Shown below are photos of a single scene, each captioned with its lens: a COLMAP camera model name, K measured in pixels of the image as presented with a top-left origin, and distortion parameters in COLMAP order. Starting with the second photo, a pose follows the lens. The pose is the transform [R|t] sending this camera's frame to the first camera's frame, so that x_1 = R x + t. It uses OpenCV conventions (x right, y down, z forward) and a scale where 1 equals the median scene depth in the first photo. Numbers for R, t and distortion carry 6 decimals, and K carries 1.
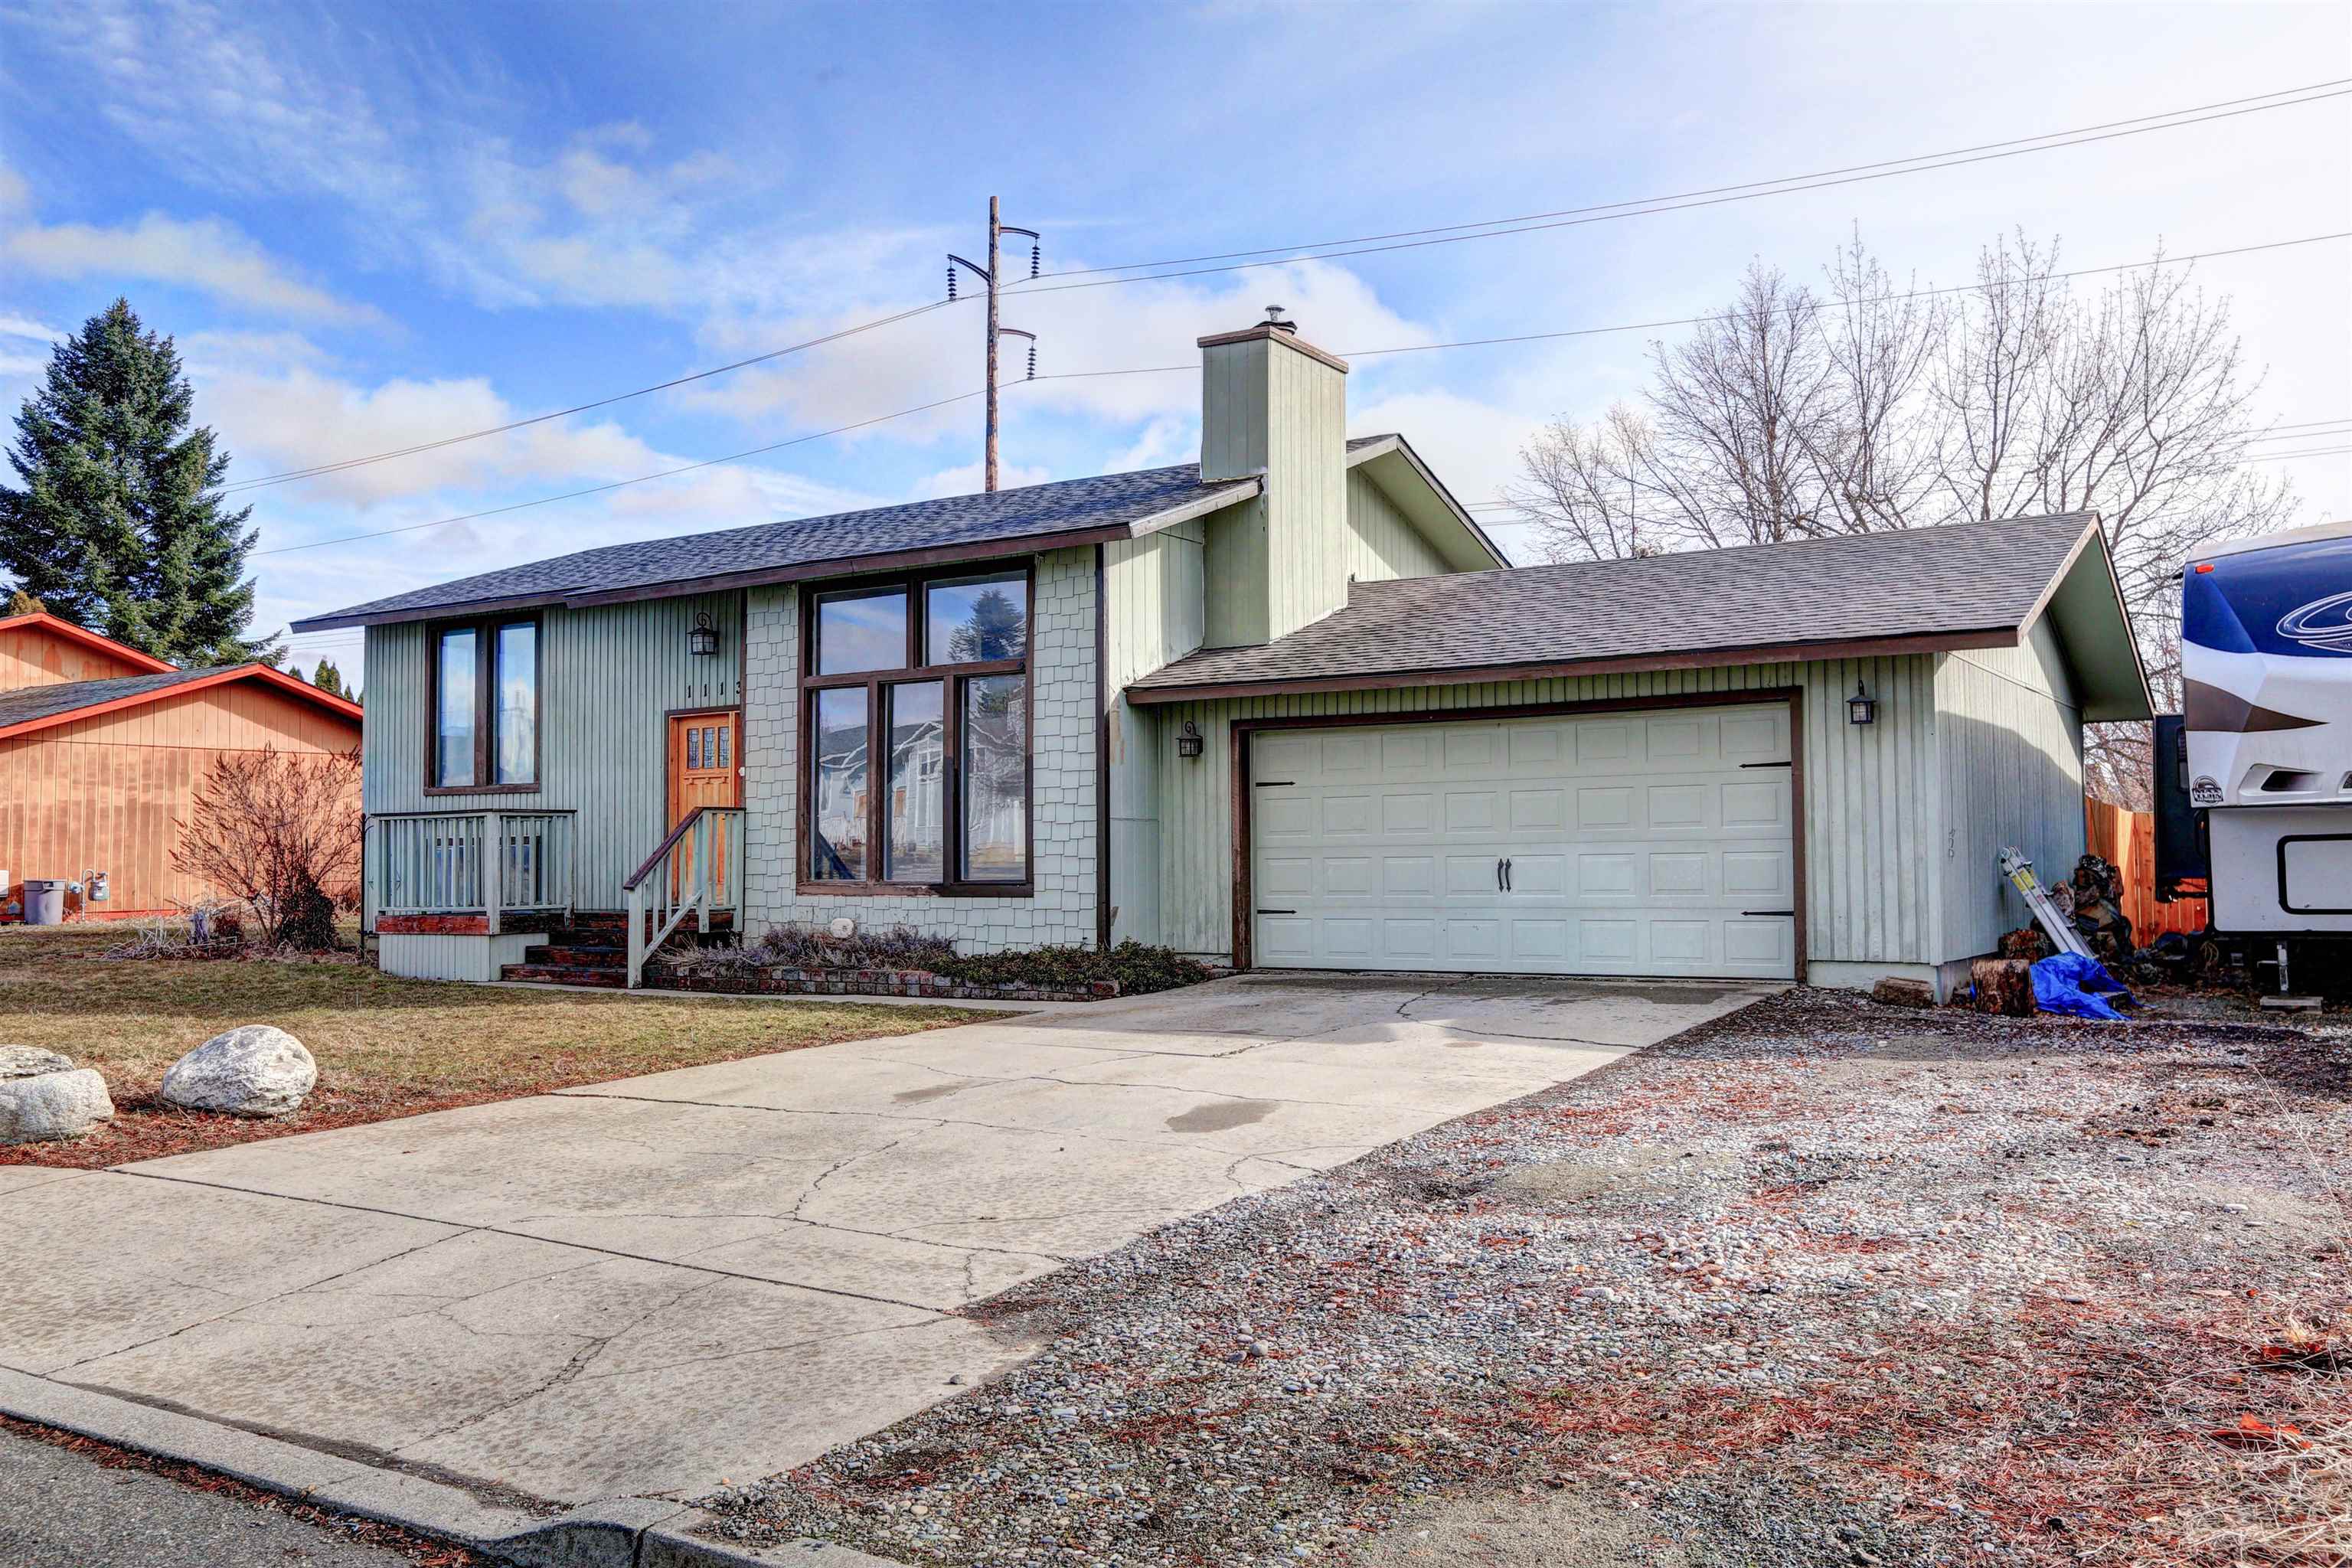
lens RADIAL K [[1949.4, 0, 1181.6], [0, 1949.4, 783.6], [0, 0, 1]] dist [0.016703, 0.005770]
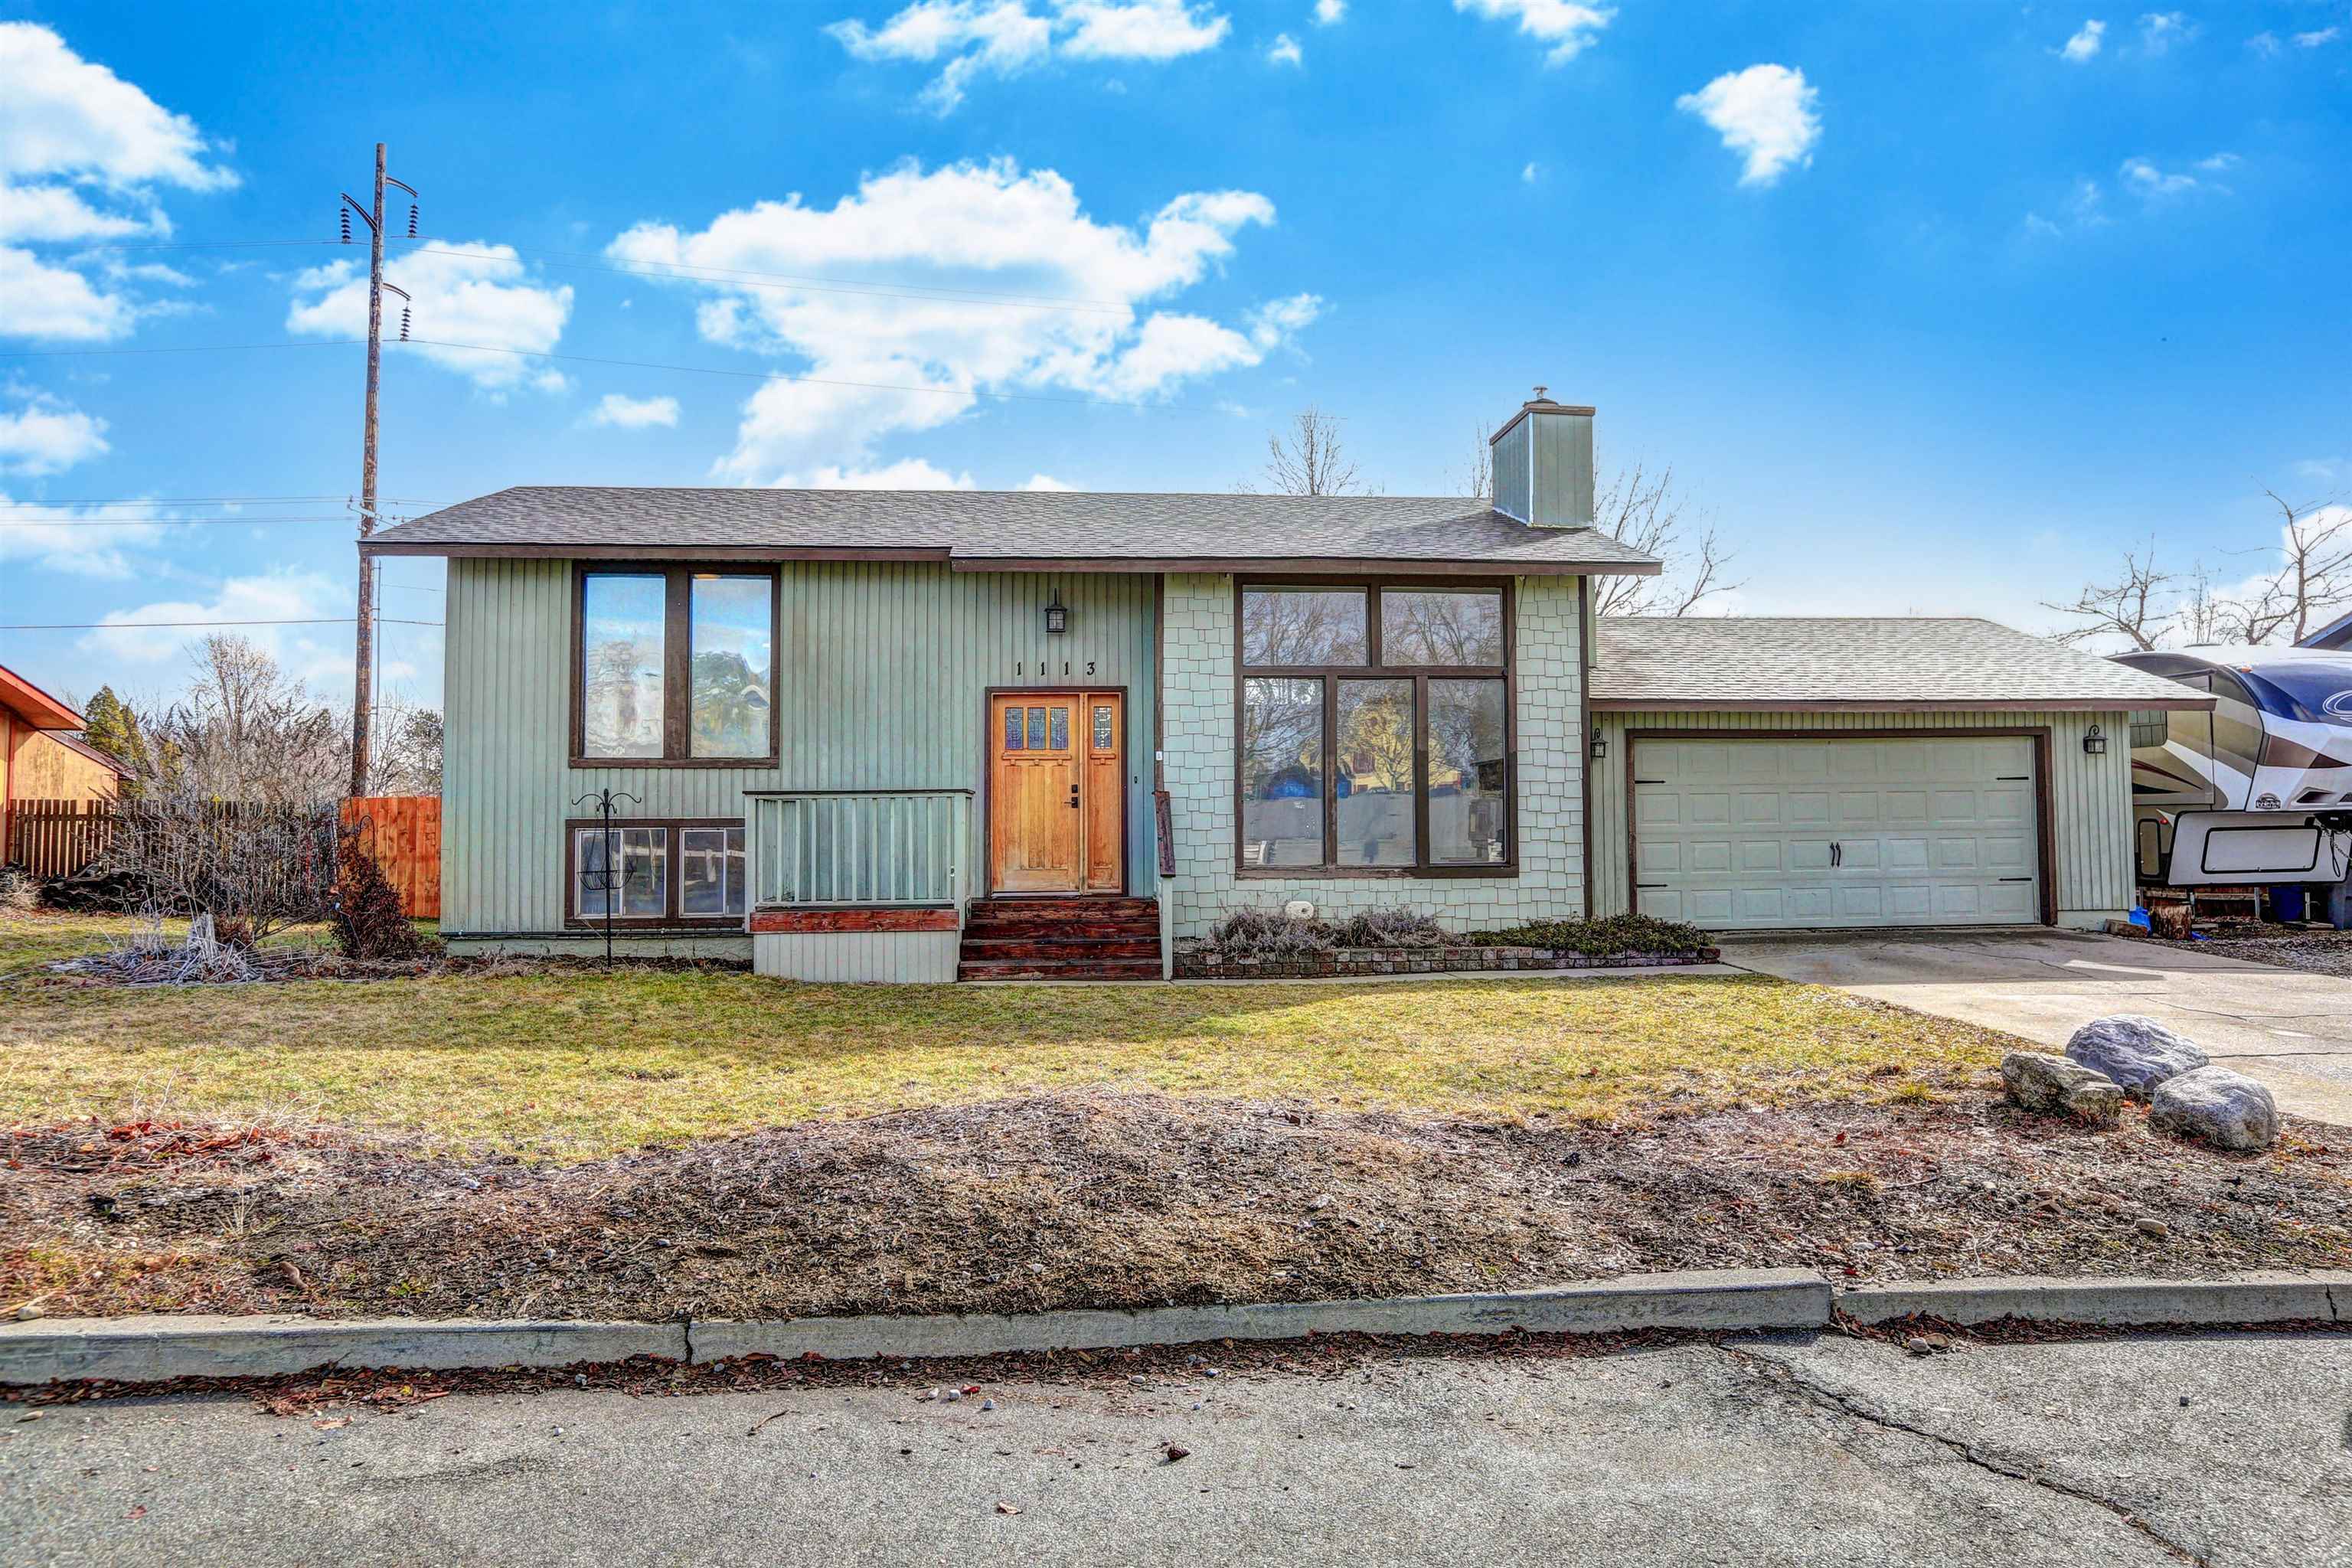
lens RADIAL K [[1600.0, 0, 1173.2], [0, 1600.0, 780.9], [0, 0, 1]] dist [-0.006291, -0.000983]
pose [[0.768480, 0.019865, 0.639566, -0.861596], [-0.024939, 0.999688, -0.001084, 0.008362], [-0.639388, -0.015117, 0.768736, 0.431352]]
